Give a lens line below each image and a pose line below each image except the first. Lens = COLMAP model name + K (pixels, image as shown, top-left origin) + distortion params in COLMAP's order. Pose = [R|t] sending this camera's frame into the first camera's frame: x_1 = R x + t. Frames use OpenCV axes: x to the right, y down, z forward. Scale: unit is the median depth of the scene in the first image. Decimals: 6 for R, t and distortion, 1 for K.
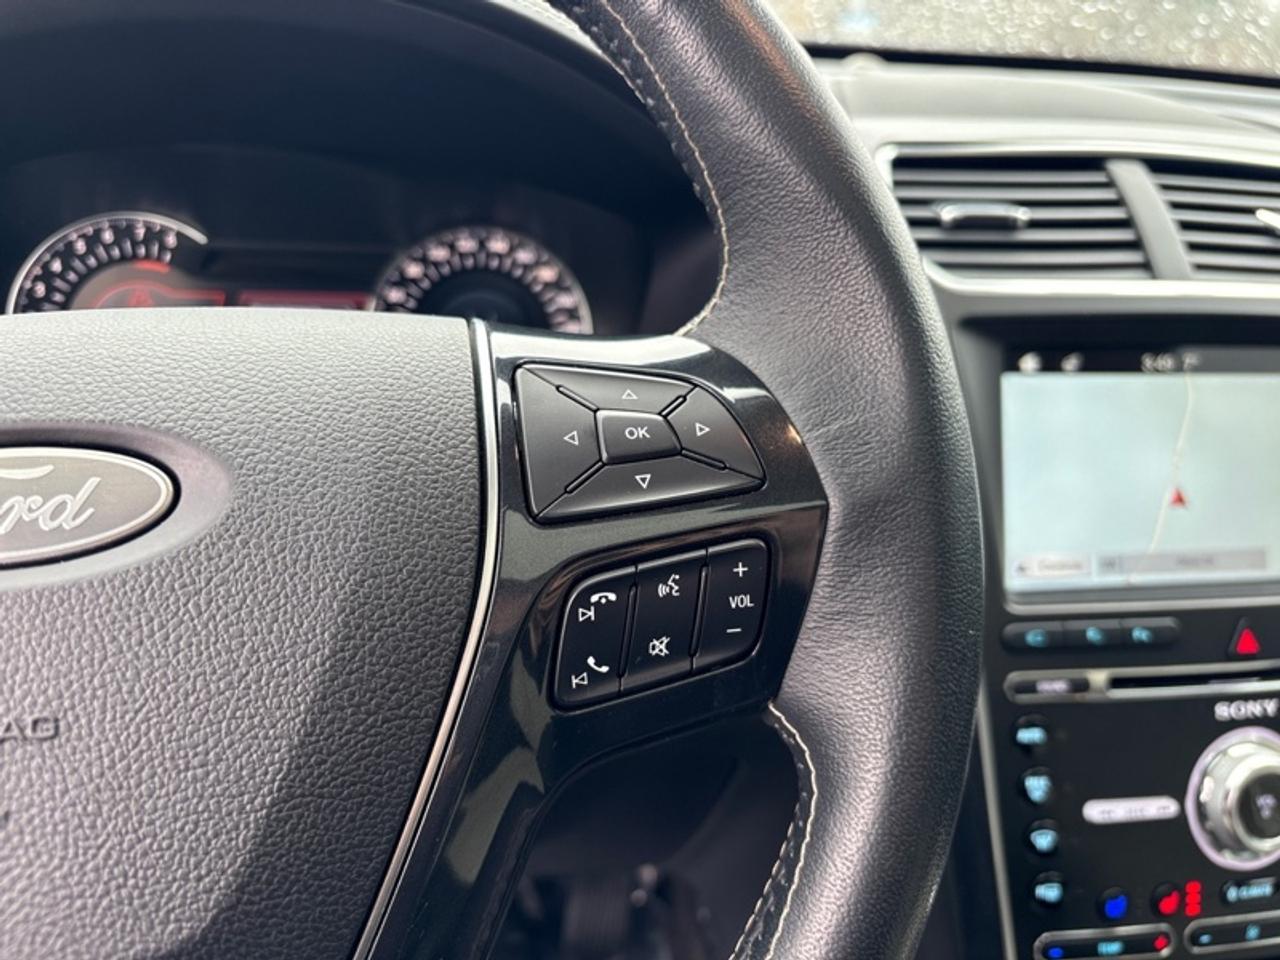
lens RADIAL K [[1002.3, 0, 652.7], [0, 1002.3, 475.9], [0, 0, 1]] dist [0.035036, -0.068573]
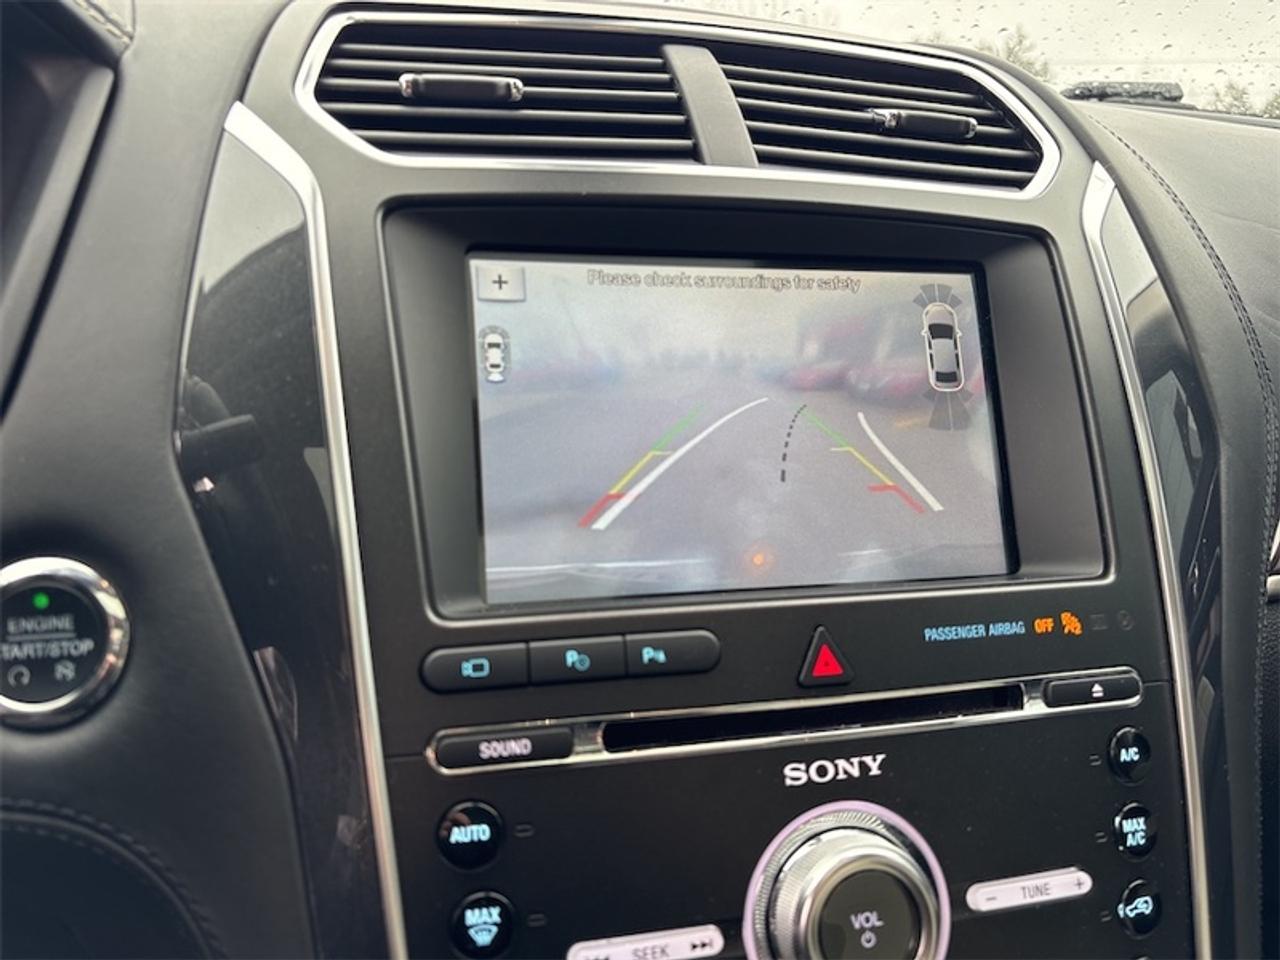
lens RADIAL K [[1002.3, 0, 653.1], [0, 1002.3, 467.9], [0, 0, 1]] dist [0.035036, -0.068573]
pose [[0.992306, -0.026495, 0.120944, 0.415830], [0.043858, 0.988715, -0.143247, 0.132515], [-0.115784, 0.147449, 0.982269, 0.365039]]
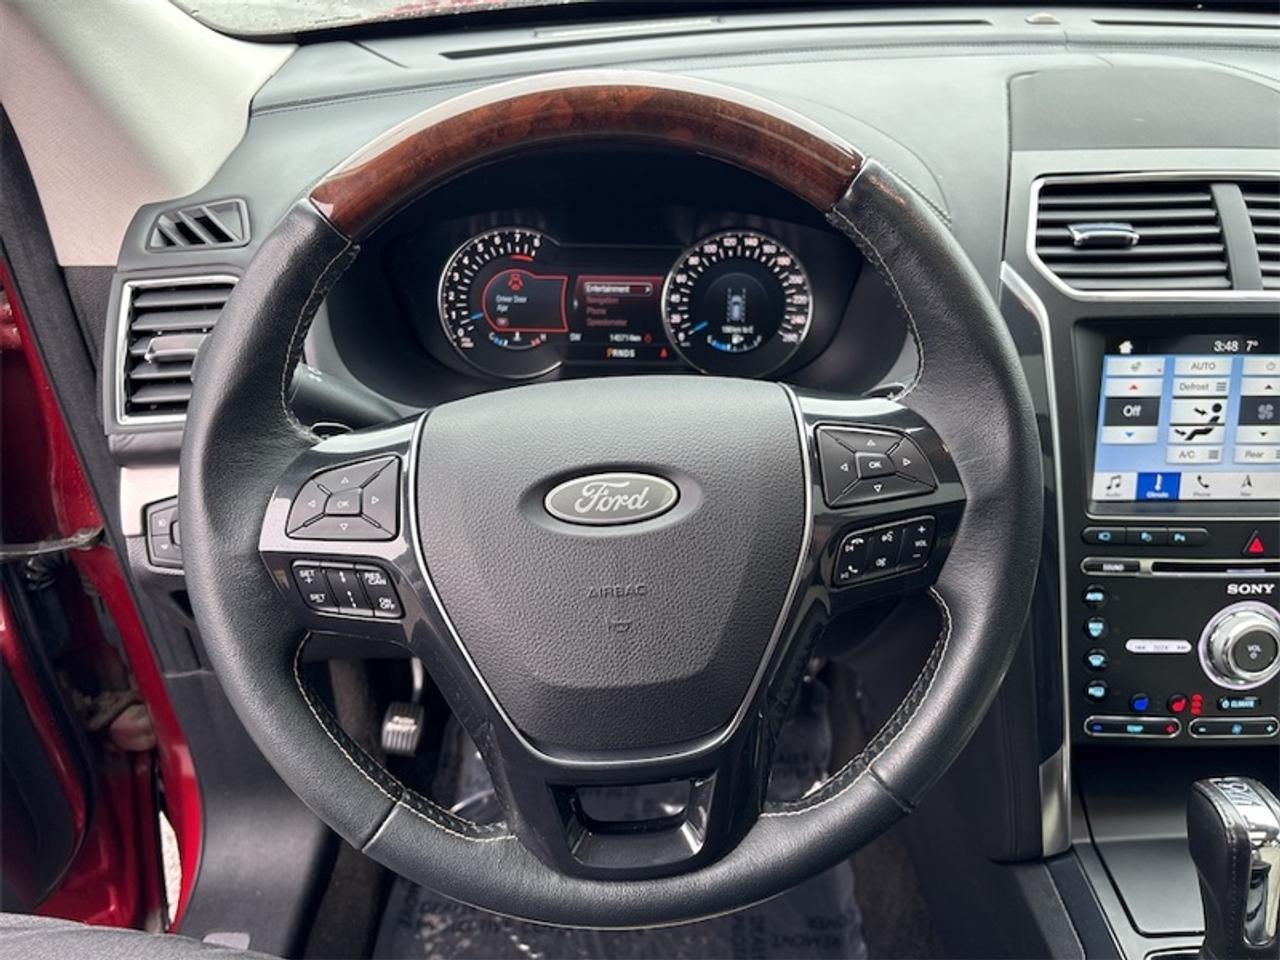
lens RADIAL K [[1002.3, 0, 651.3], [0, 1002.3, 478.3], [0, 0, 1]] dist [0.035036, -0.068573]
pose [[0.988811, 0.045163, -0.142174, -0.093745], [-0.016783, 0.980699, 0.194802, -0.215935], [0.148228, -0.190236, 0.970484, -0.584737]]
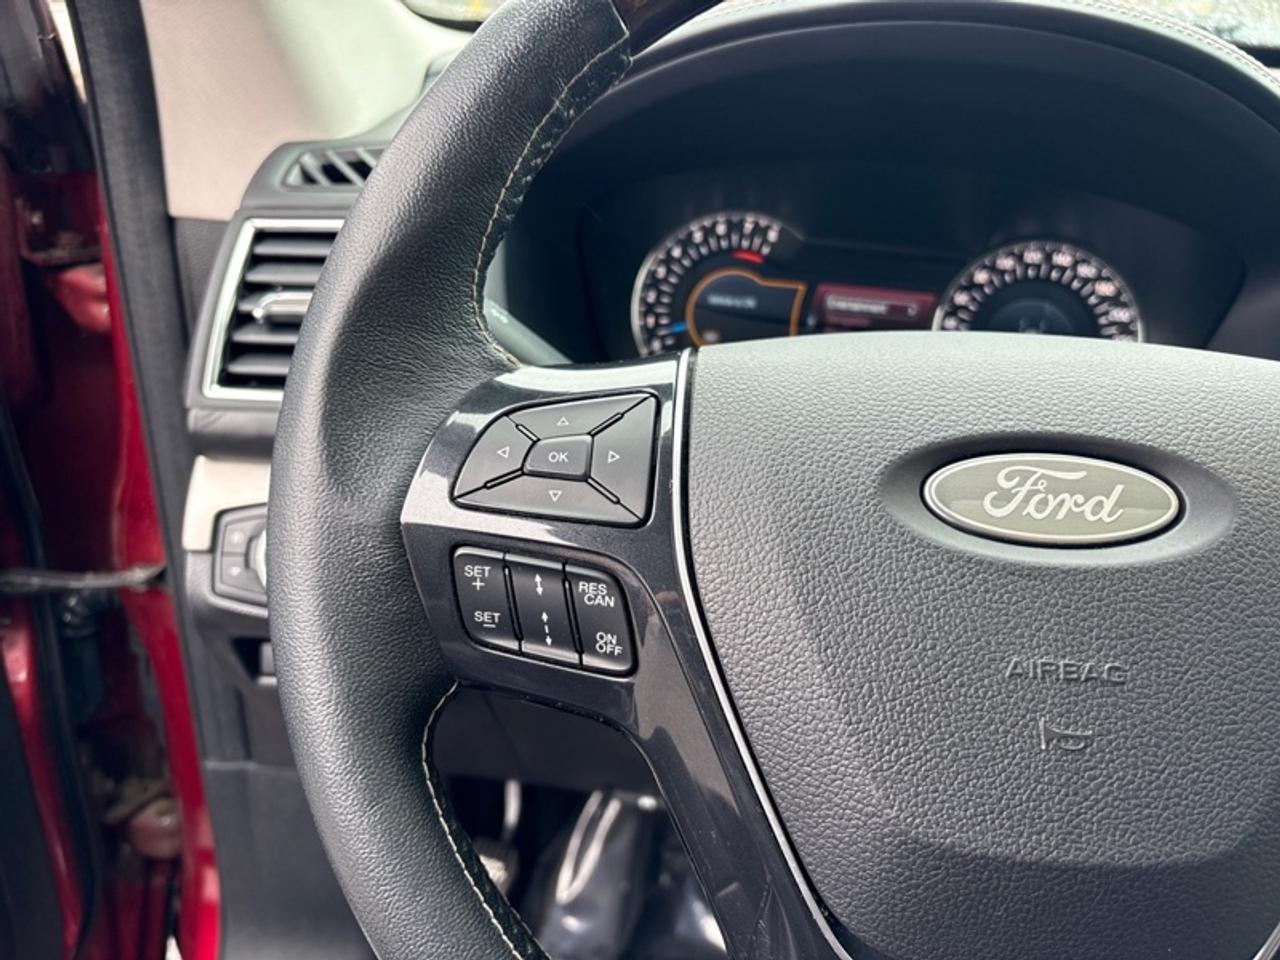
lens RADIAL K [[1002.3, 0, 641.0], [0, 1002.3, 475.7], [0, 0, 1]] dist [0.035036, -0.068573]
pose [[0.964192, 0.123496, -0.234695, -0.376790], [-0.116032, 0.992207, 0.045407, 0.001494], [0.238474, -0.016549, 0.971008, -0.173523]]
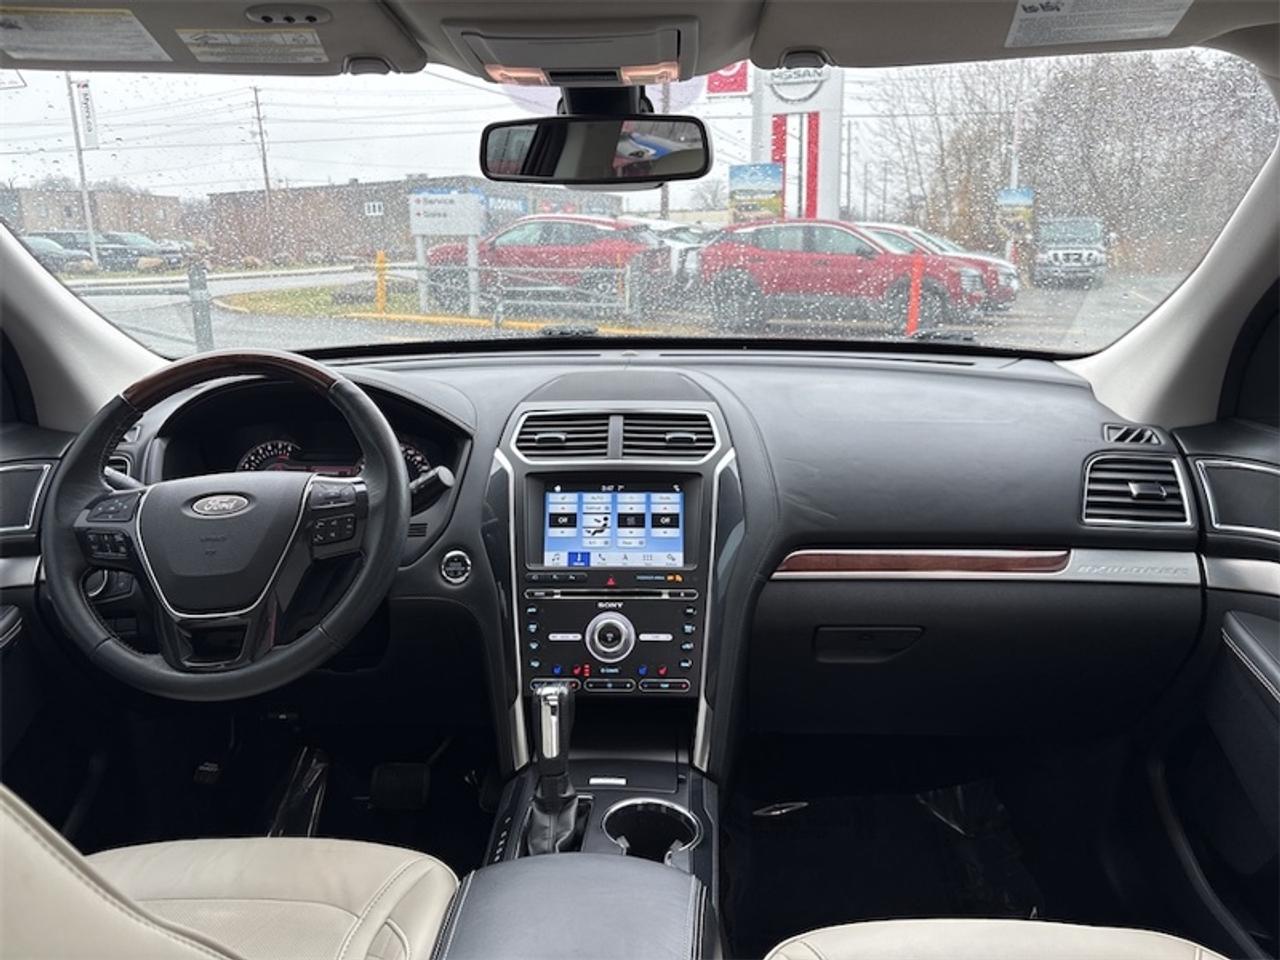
lens RADIAL K [[984.9, 0, 672.2], [0, 984.9, 463.2], [0, 0, 1]] dist [0.028525, -0.035148]
pose [[0.984326, -0.009121, -0.176125, 1.307582], [-0.021256, 0.985246, -0.169819, 0.316203], [0.175075, 0.170900, 0.969609, -1.847011]]
